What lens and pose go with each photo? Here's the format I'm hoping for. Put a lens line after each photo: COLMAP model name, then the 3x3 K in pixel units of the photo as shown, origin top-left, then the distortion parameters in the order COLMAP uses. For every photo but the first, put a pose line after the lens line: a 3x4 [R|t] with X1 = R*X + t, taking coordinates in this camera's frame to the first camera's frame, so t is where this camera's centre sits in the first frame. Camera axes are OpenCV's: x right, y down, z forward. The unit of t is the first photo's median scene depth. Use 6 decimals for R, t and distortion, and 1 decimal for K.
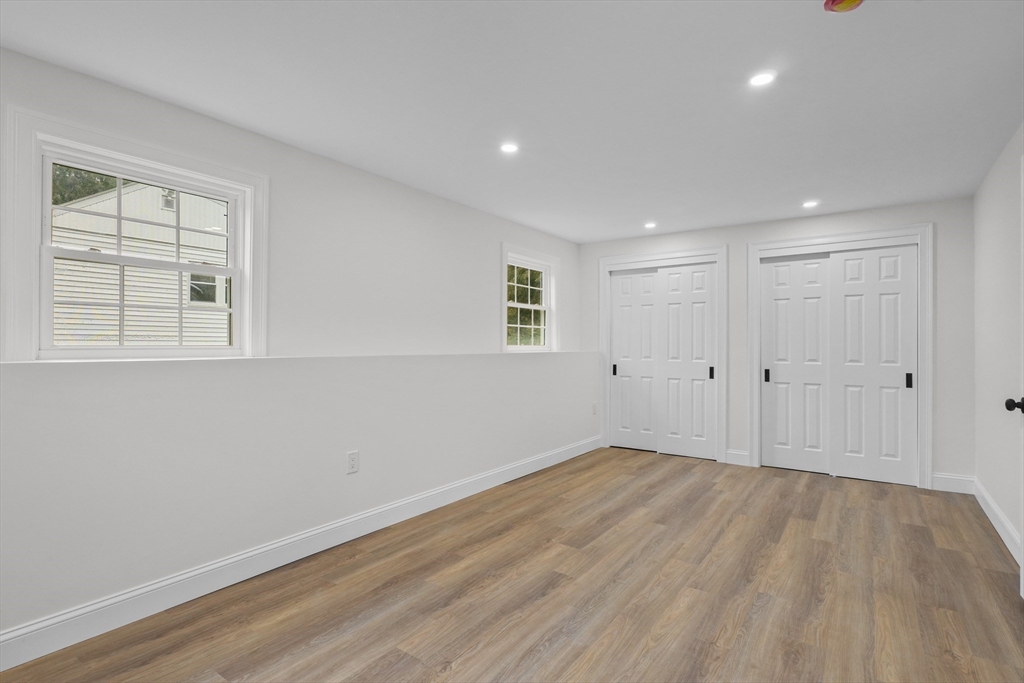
lens RADIAL K [[494.7, 0, 504.9], [0, 494.7, 339.9], [0, 0, 1]] dist [-0.004681, 0.000033]
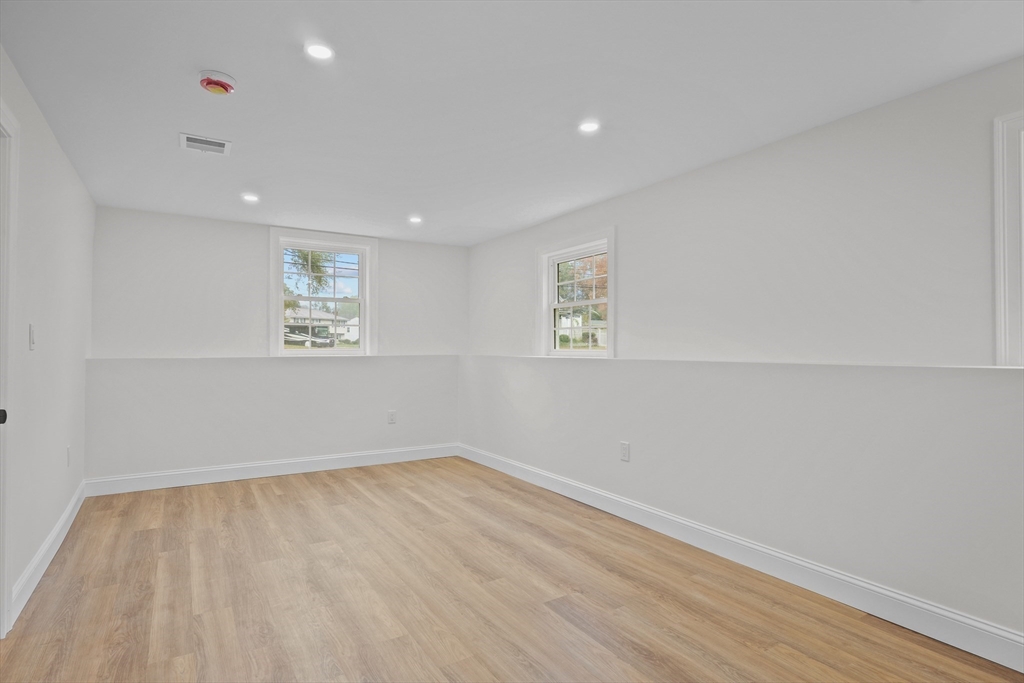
lens RADIAL K [[494.7, 0, 504.9], [0, 494.7, 339.9], [0, 0, 1]] dist [-0.004681, 0.000033]
pose [[-0.345415, -0.016536, -0.938304, 0.959087], [0.008311, 0.999752, -0.020678, 0.010960], [0.938413, -0.014941, -0.345191, 1.256410]]
